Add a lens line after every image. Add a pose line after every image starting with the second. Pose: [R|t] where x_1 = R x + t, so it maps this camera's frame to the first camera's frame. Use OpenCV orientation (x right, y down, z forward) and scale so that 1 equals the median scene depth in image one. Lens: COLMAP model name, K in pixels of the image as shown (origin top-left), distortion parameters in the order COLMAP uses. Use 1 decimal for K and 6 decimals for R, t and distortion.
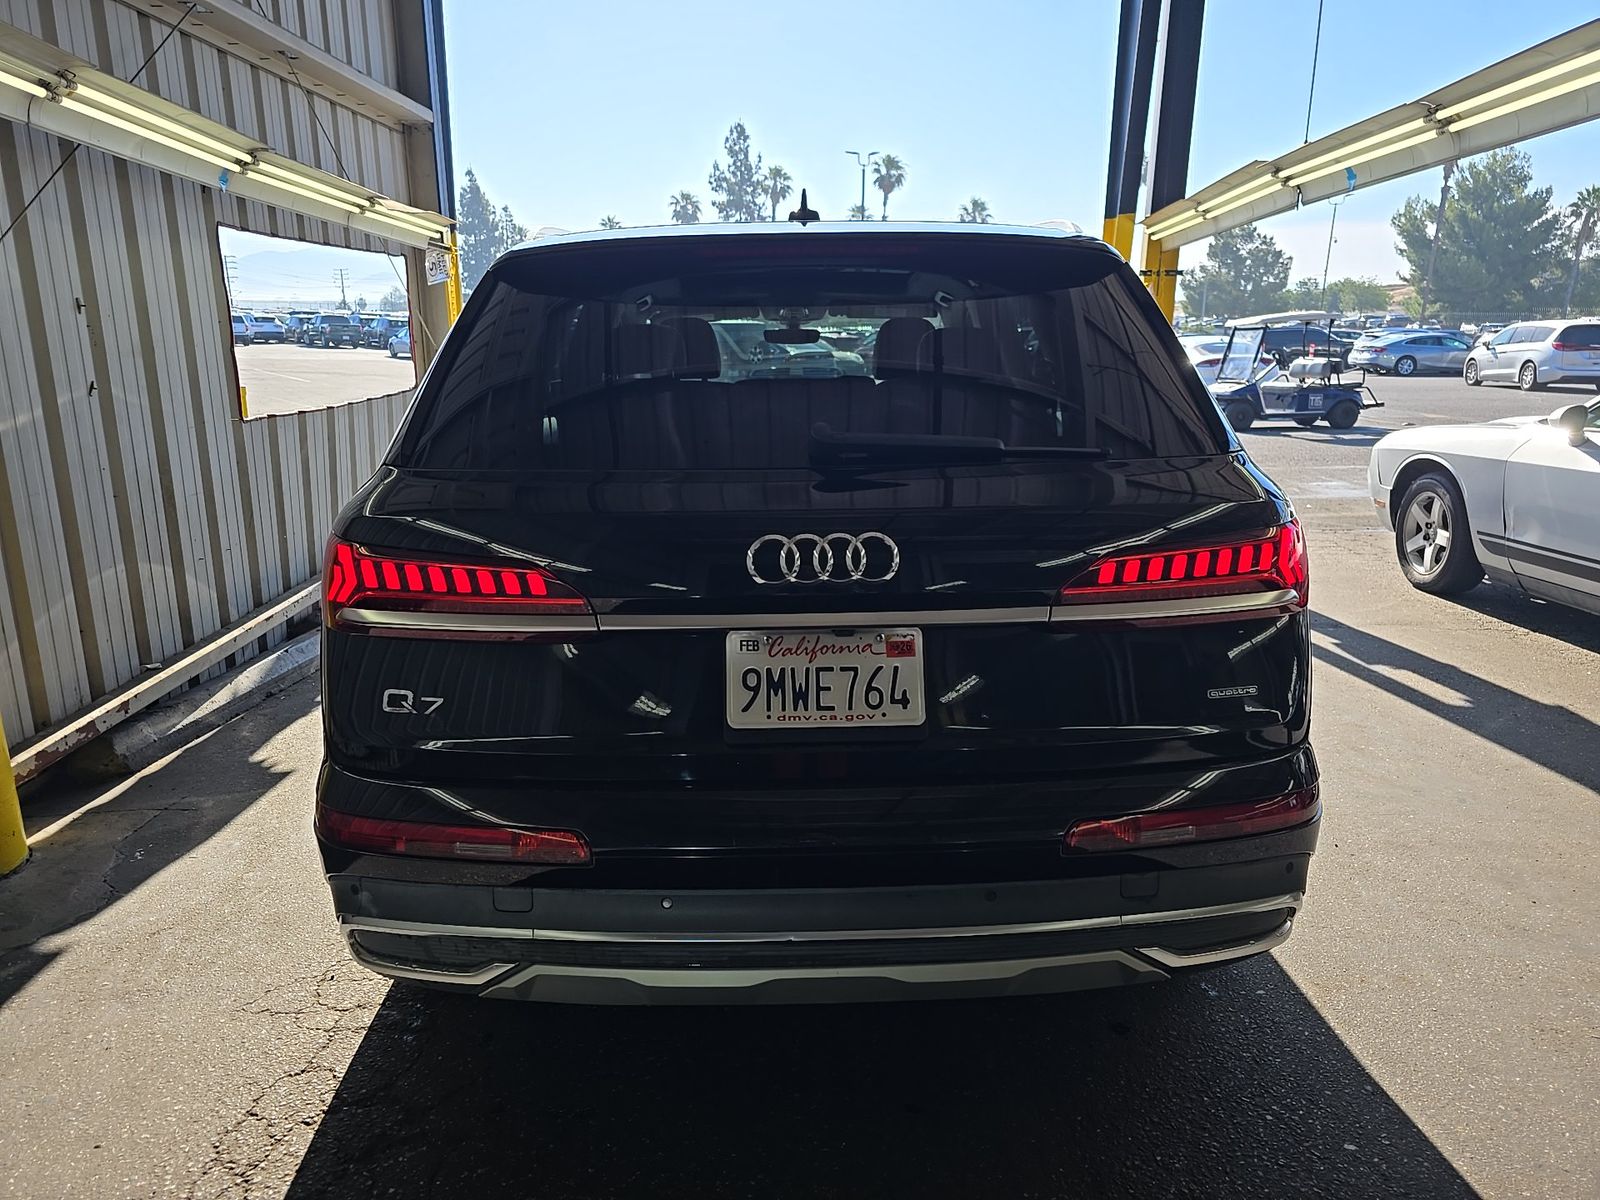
lens RADIAL K [[1073.8, 0, 800.0], [0, 1073.8, 600.0], [0, 0, 1]] dist [0.059085, -0.050953]
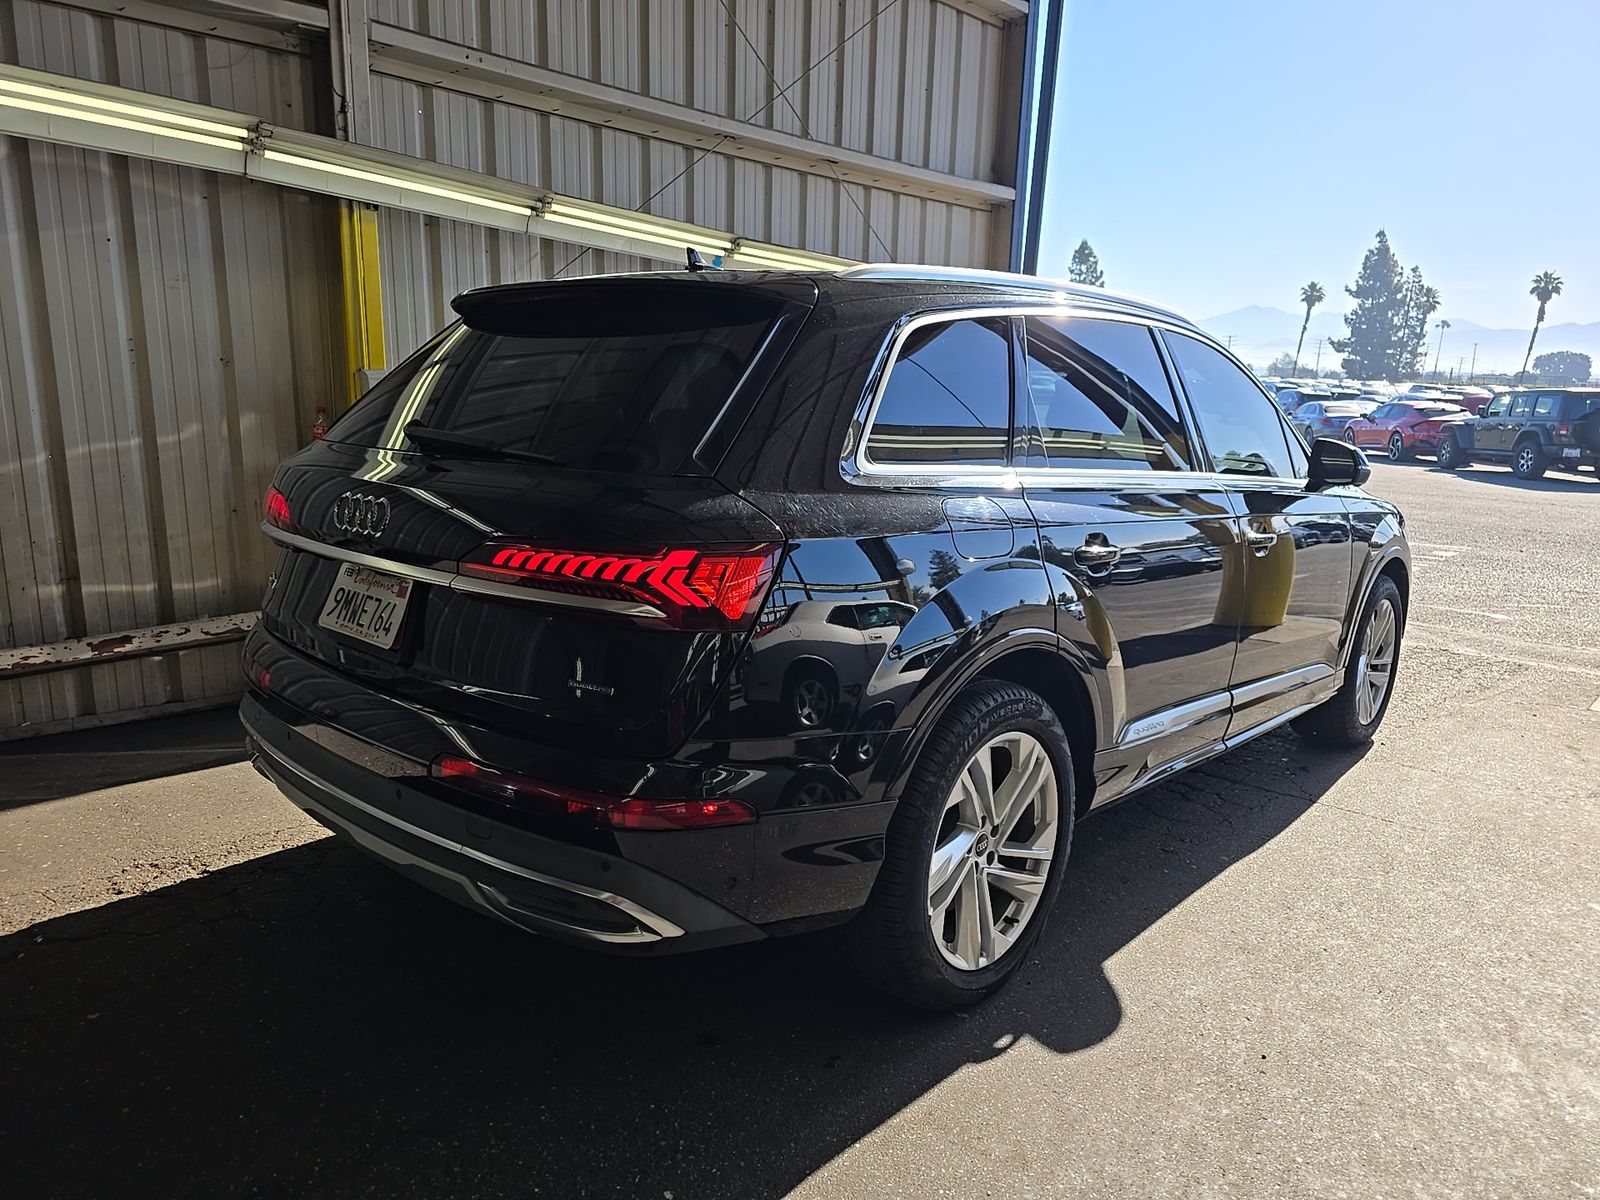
lens RADIAL K [[1073.0, 0, 825.9], [0, 1073.0, 605.9], [0, 0, 1]] dist [0.062850, -0.068221]
pose [[0.729565, 0.164425, -0.663852, 0.571831], [-0.198497, 0.979794, 0.024533, -0.030749], [0.654472, 0.113874, 0.747462, 0.151971]]
